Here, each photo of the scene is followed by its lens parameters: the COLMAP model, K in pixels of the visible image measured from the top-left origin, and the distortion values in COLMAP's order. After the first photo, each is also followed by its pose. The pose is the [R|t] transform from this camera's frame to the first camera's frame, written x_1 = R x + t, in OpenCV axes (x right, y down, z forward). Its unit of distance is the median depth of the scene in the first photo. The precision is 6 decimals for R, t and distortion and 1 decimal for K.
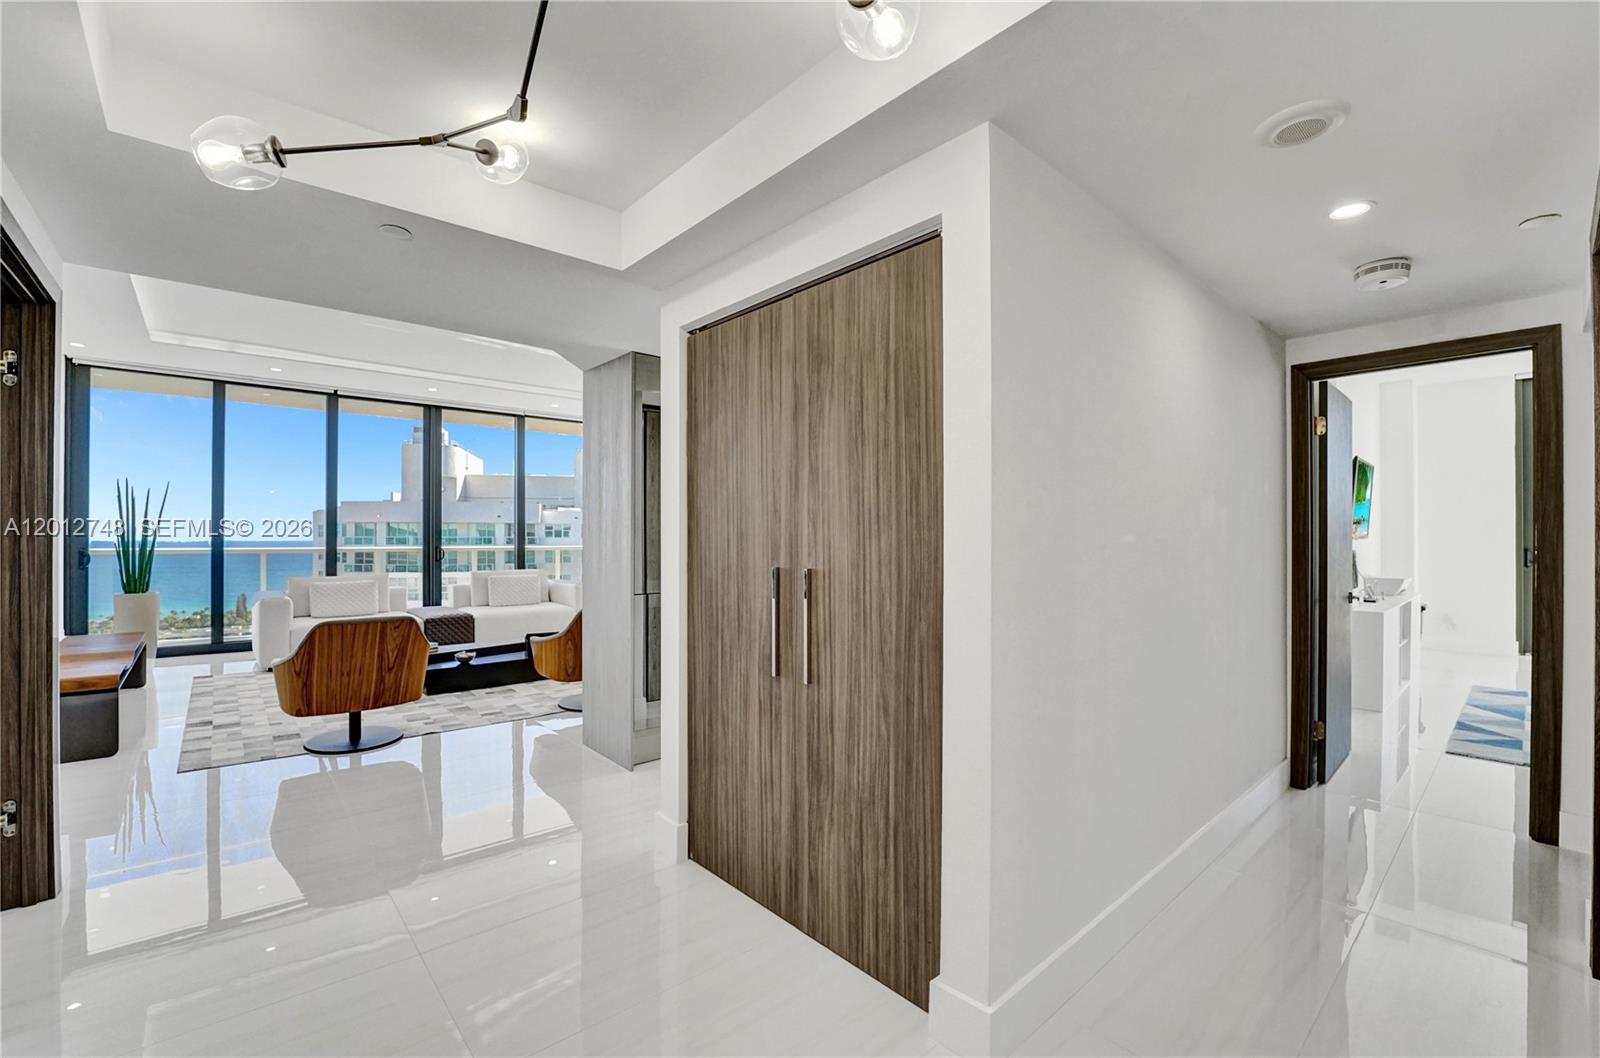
lens RADIAL K [[679.5, 0, 797.8], [0, 679.5, 531.7], [0, 0, 1]] dist [-0.029792, 0.003443]
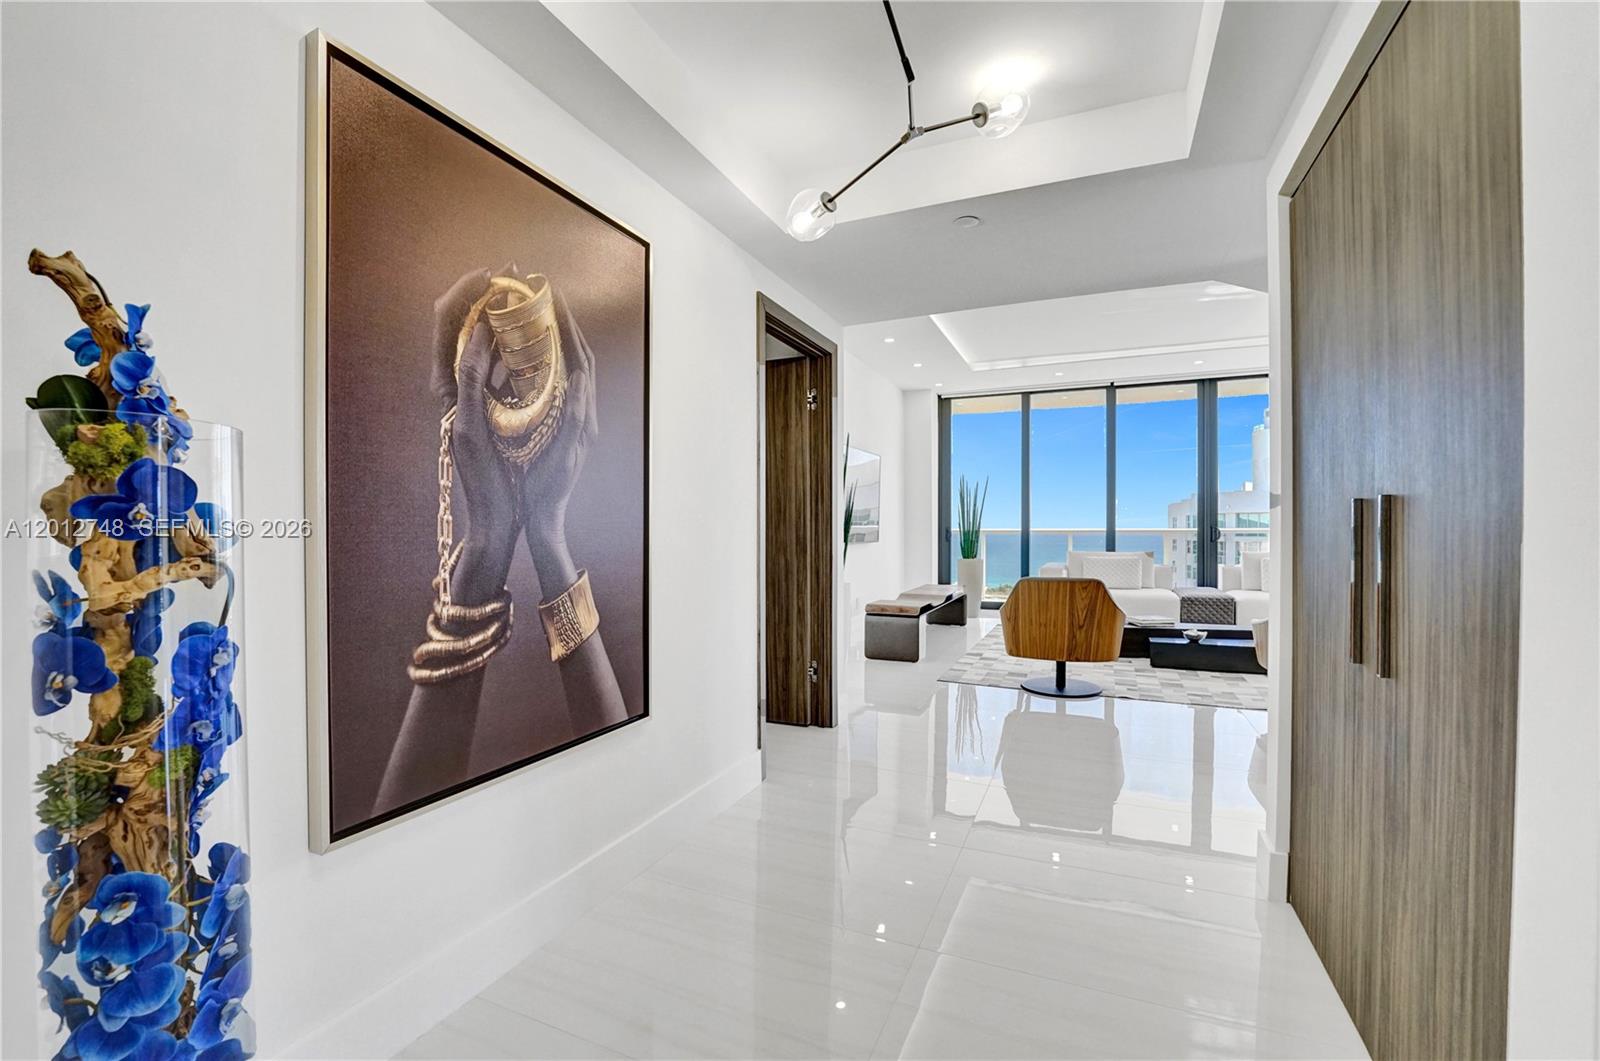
lens RADIAL K [[679.5, 0, 791.4], [0, 679.5, 537.7], [0, 0, 1]] dist [-0.029792, 0.003443]
pose [[0.411745, 0.008496, -0.911259, 0.190413], [0.008248, 0.999881, 0.013049, 0.044533], [0.911262, -0.012889, 0.411626, 0.134246]]
